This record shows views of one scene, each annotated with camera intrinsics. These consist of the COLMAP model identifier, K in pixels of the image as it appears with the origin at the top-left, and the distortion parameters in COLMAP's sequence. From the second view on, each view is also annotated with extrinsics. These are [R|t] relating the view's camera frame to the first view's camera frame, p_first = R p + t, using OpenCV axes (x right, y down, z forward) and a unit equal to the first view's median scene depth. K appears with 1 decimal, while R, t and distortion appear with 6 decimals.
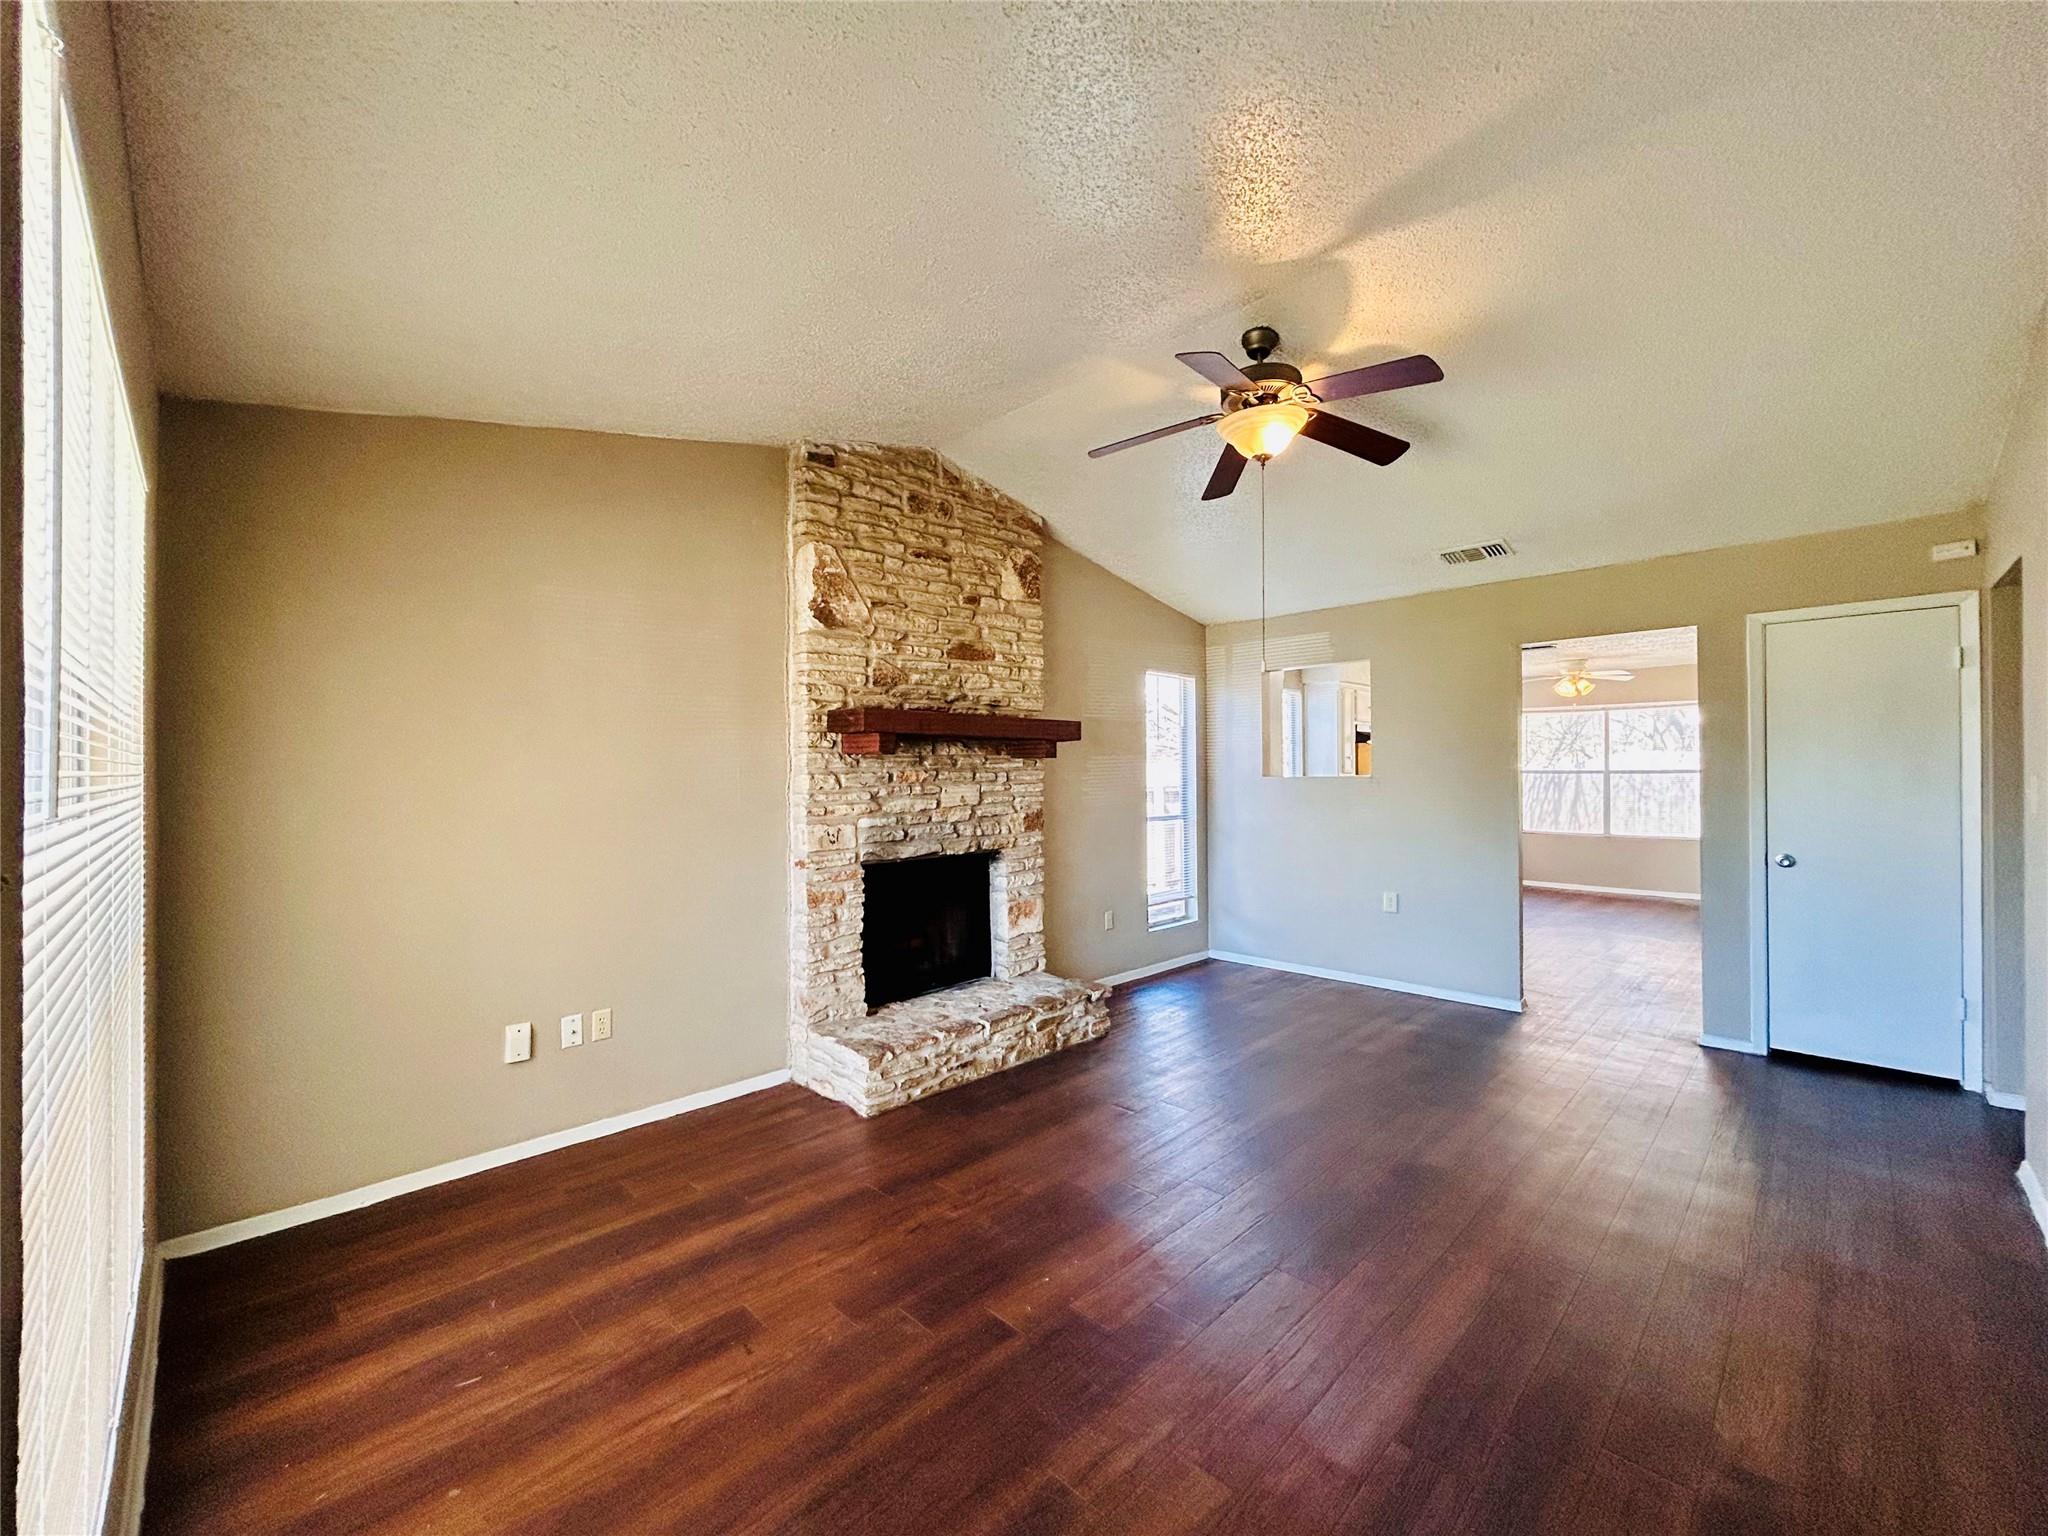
lens RADIAL K [[816.6, 0, 1029.1], [0, 816.6, 768.3], [0, 0, 1]] dist [-0.002034, -0.000887]
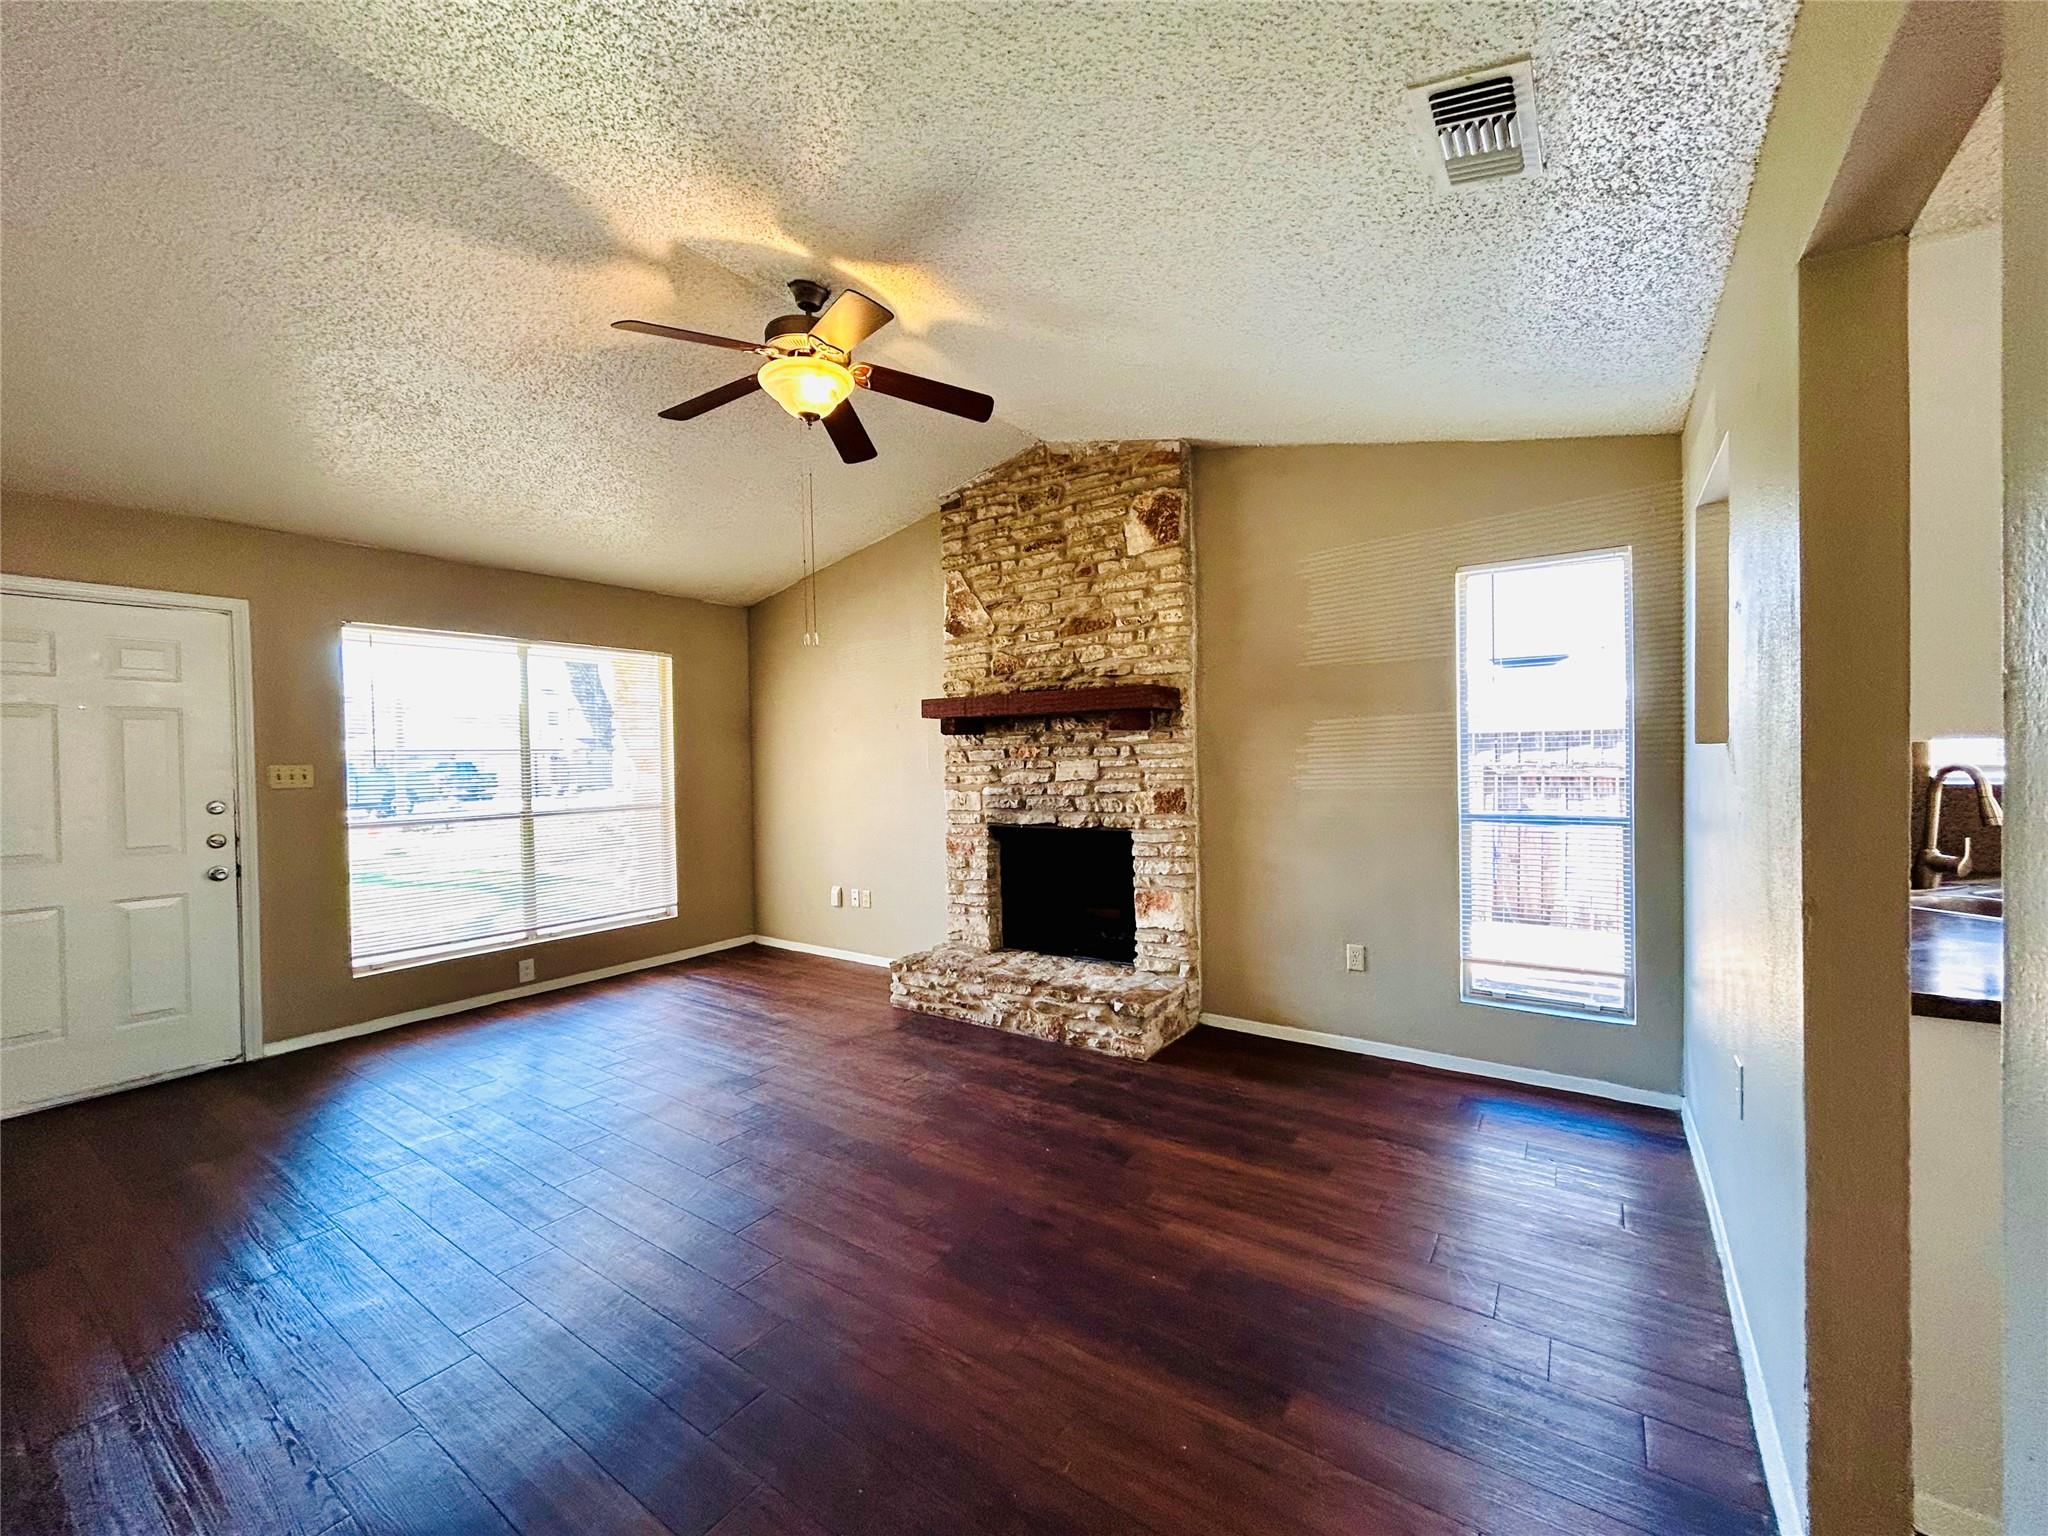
lens RADIAL K [[816.6, 0, 1029.2], [0, 816.6, 766.9], [0, 0, 1]] dist [-0.002034, -0.000887]
pose [[0.185035, 0.018115, -0.982565, 0.922687], [0.025533, 0.999404, 0.023233, 0.004359], [0.982400, -0.029387, 0.184462, 0.776415]]
